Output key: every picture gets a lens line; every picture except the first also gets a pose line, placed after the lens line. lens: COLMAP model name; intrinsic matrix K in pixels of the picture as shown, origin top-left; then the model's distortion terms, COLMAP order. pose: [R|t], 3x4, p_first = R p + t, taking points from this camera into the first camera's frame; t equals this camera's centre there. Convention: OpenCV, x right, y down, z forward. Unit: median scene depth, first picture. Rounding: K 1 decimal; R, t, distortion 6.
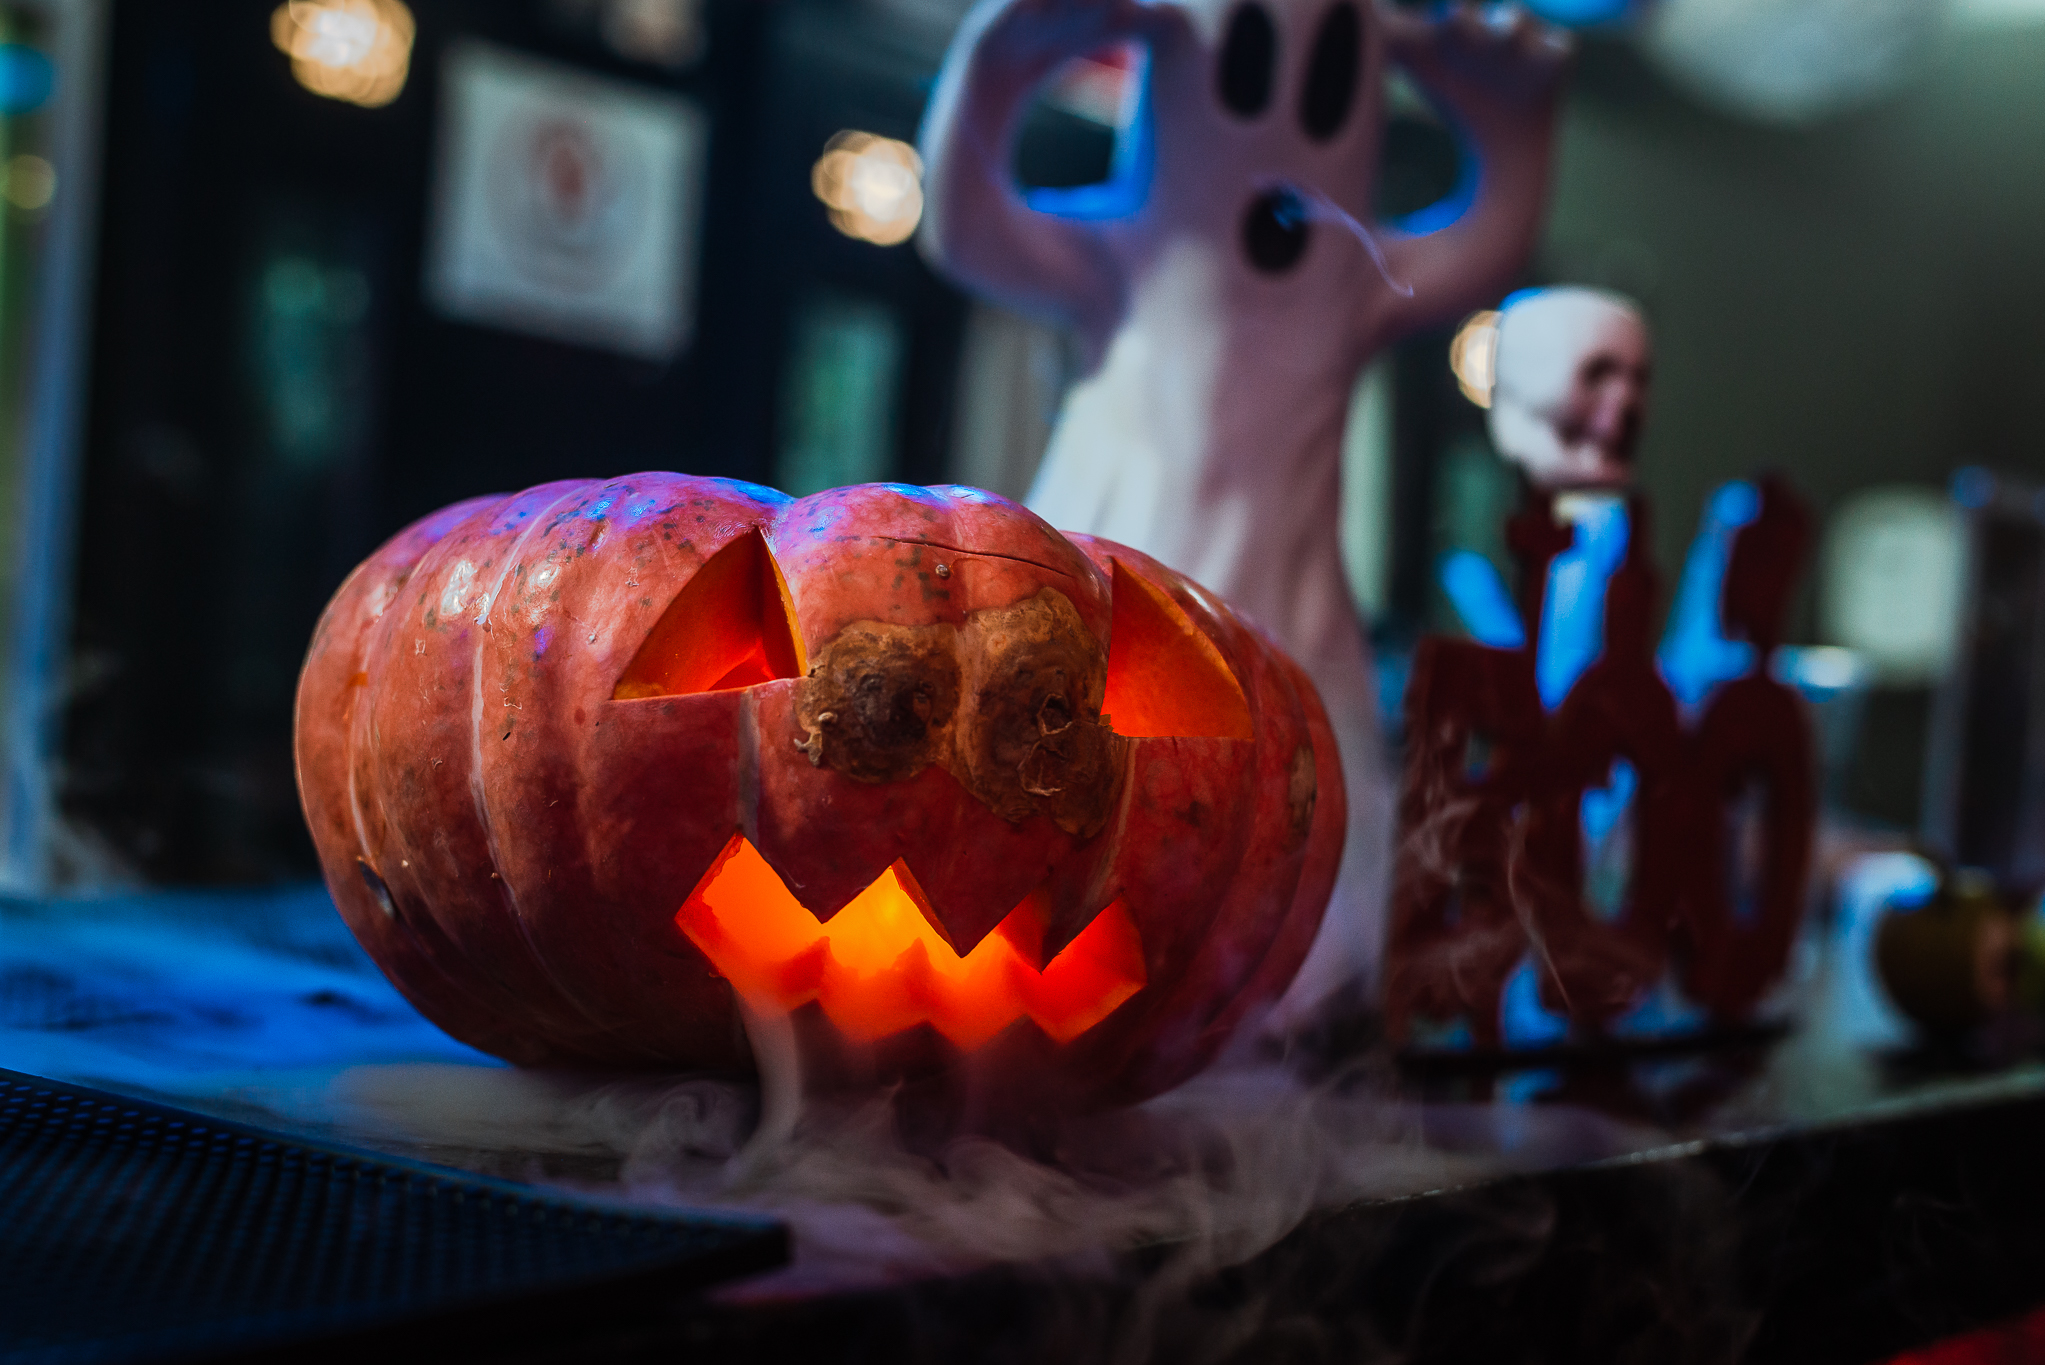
lens RADIAL K [[3088.7, 0, 1022.5], [0, 3088.7, 682.5], [0, 0, 1]] dist [0.036374, 0.009658]
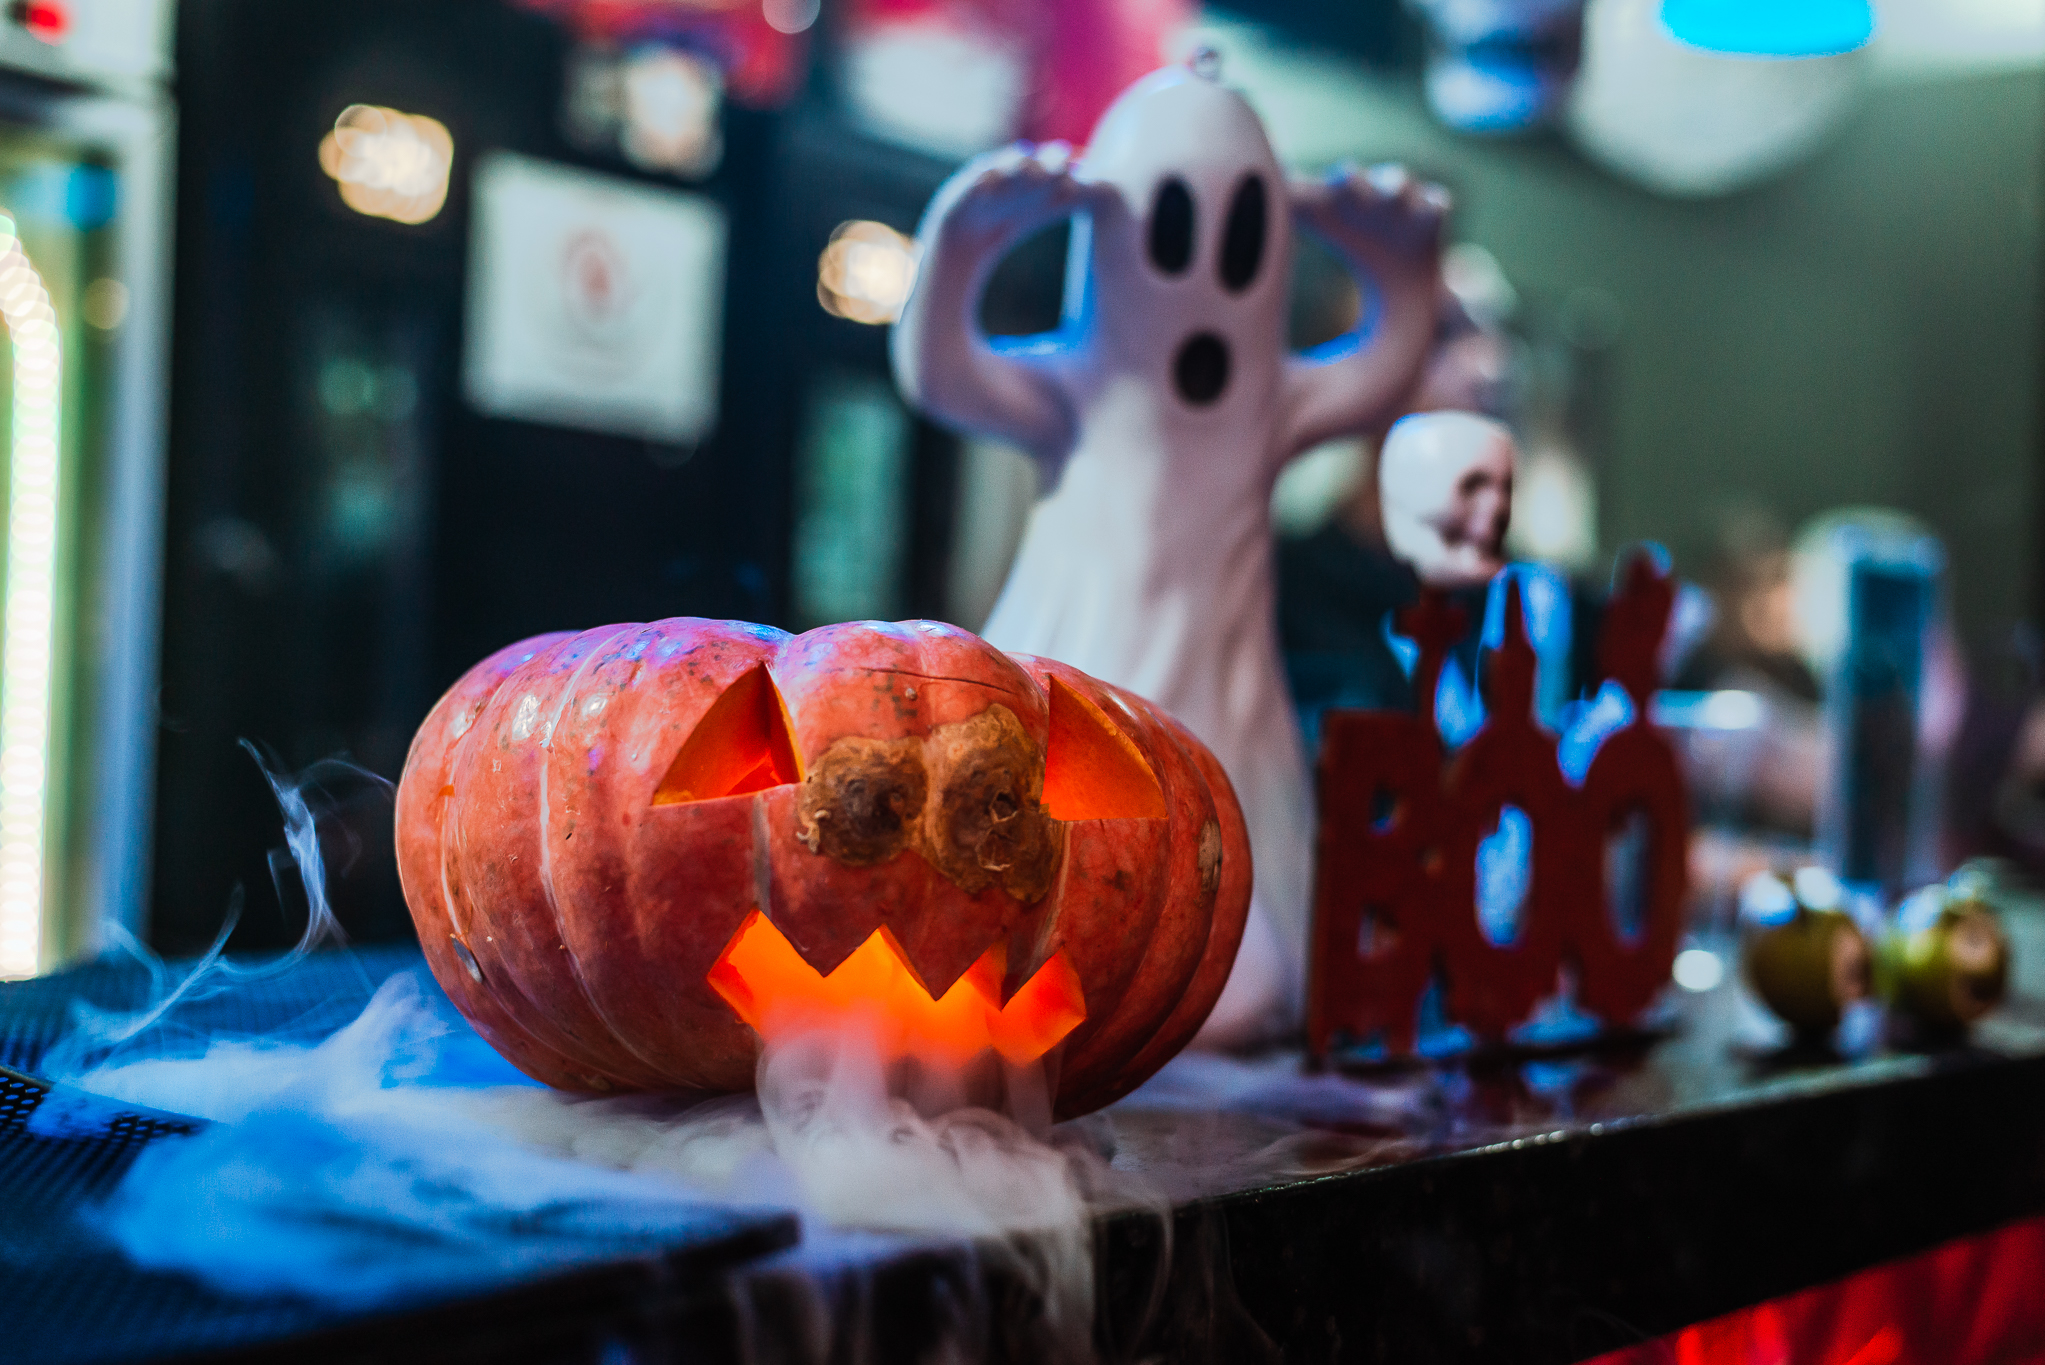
lens RADIAL K [[2942.7, 0, 1022.5], [0, 2942.7, 682.5], [0, 0, 1]] dist [0.014594, 0.051219]
pose [[0.999474, -0.031913, -0.005701, 0.025867], [0.031844, 0.999424, -0.011762, -0.024775], [0.006073, 0.011575, 0.999915, -0.192247]]
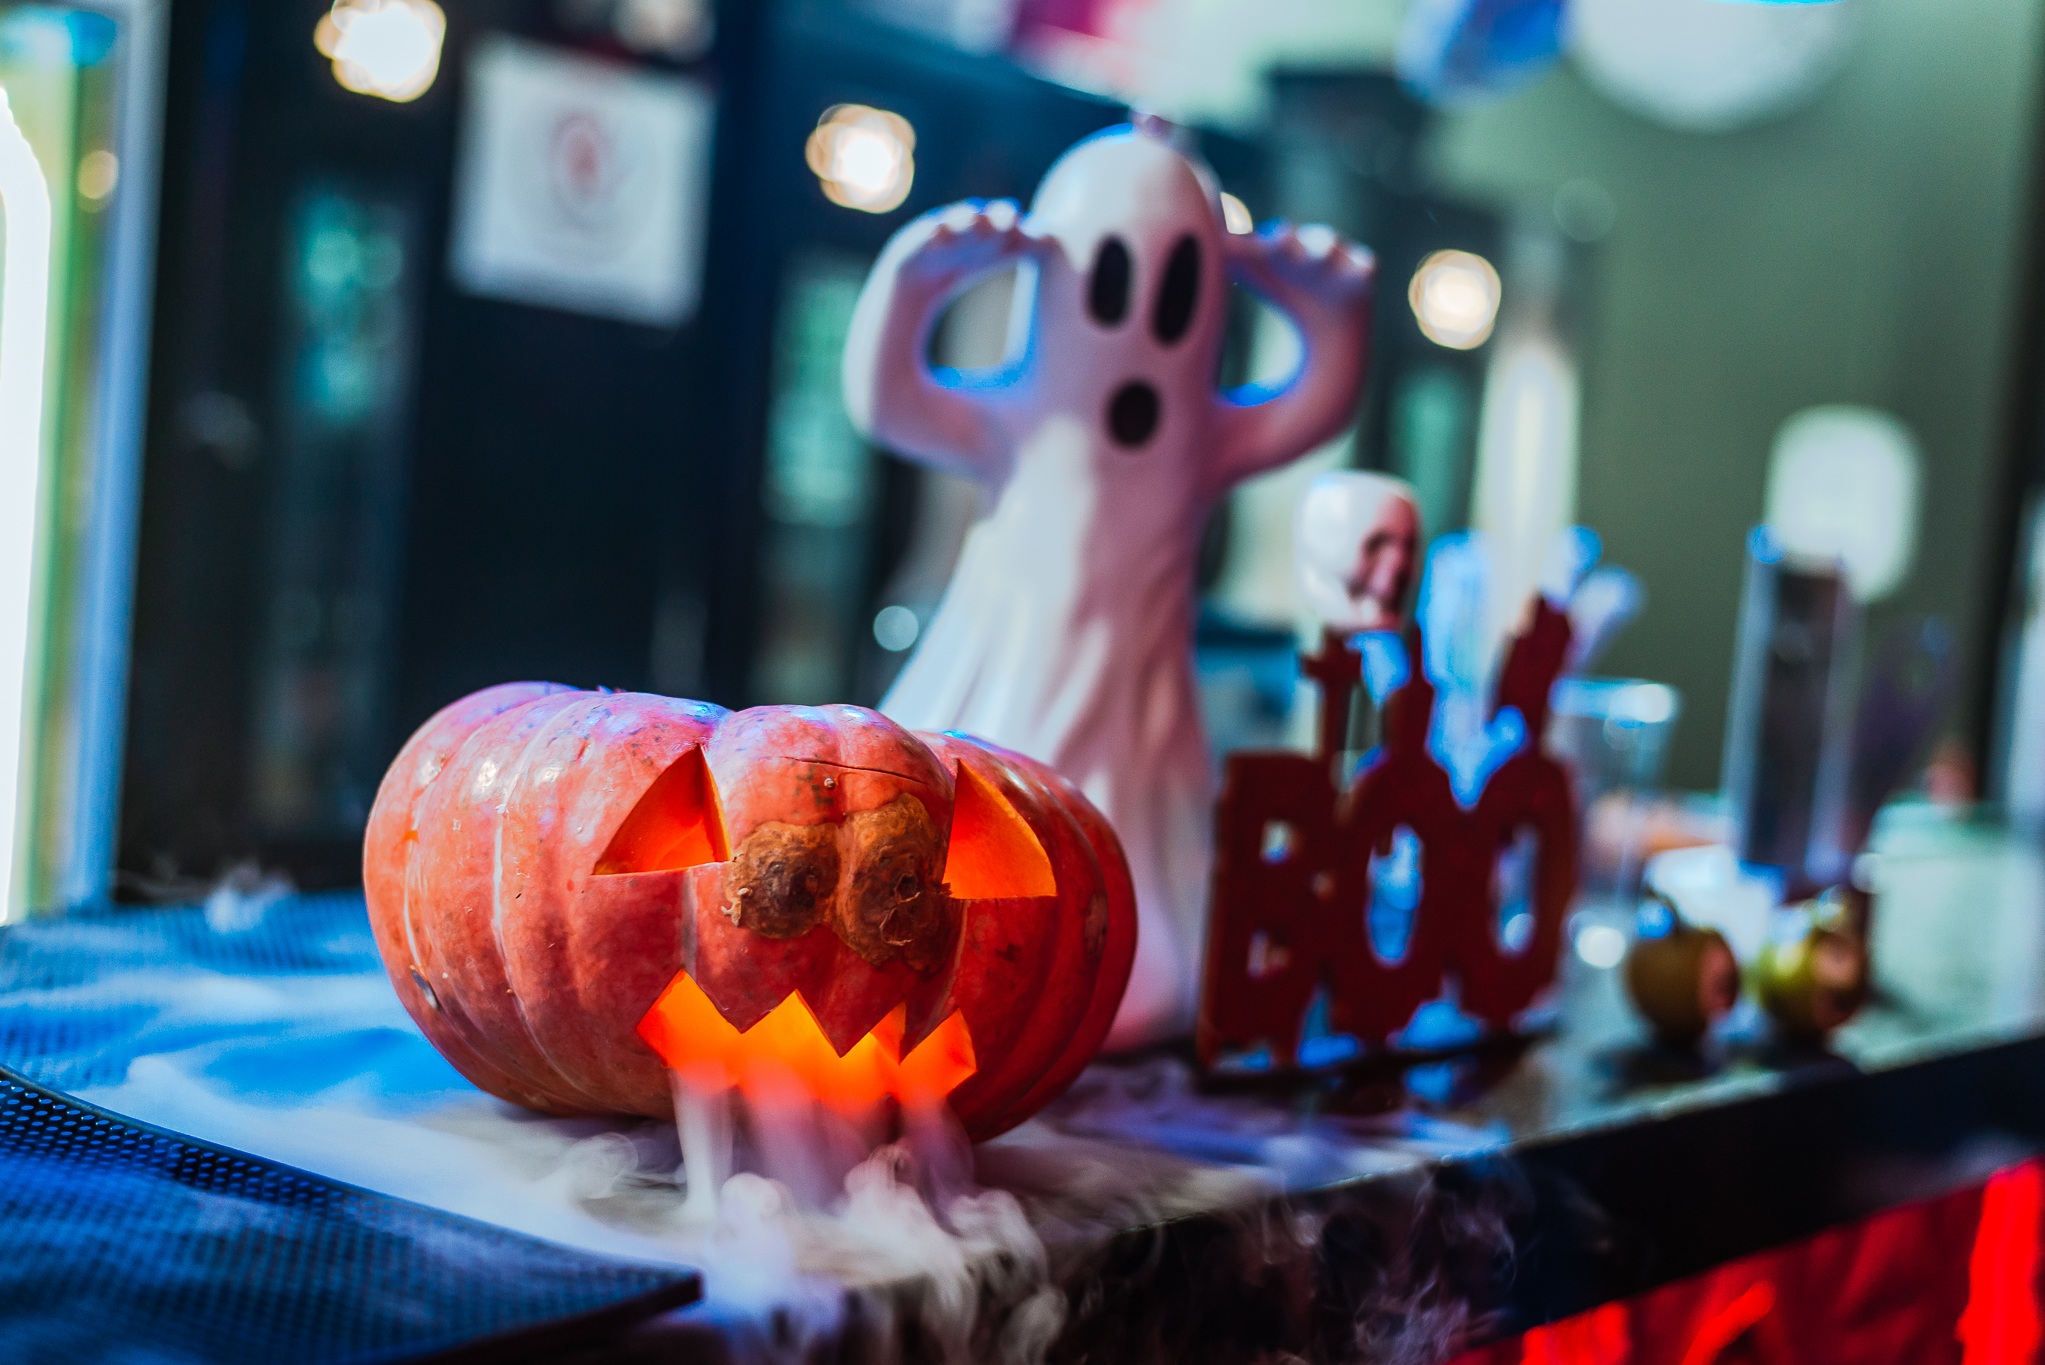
lens RADIAL K [[2959.1, 0, 999.2], [0, 2959.1, 688.9], [0, 0, 1]] dist [0.034696, 0.015982]
pose [[0.999898, 0.012539, -0.006826, 0.058564], [-0.012231, 0.998982, 0.043420, -0.135469], [0.007364, -0.043332, 0.999034, -0.333180]]
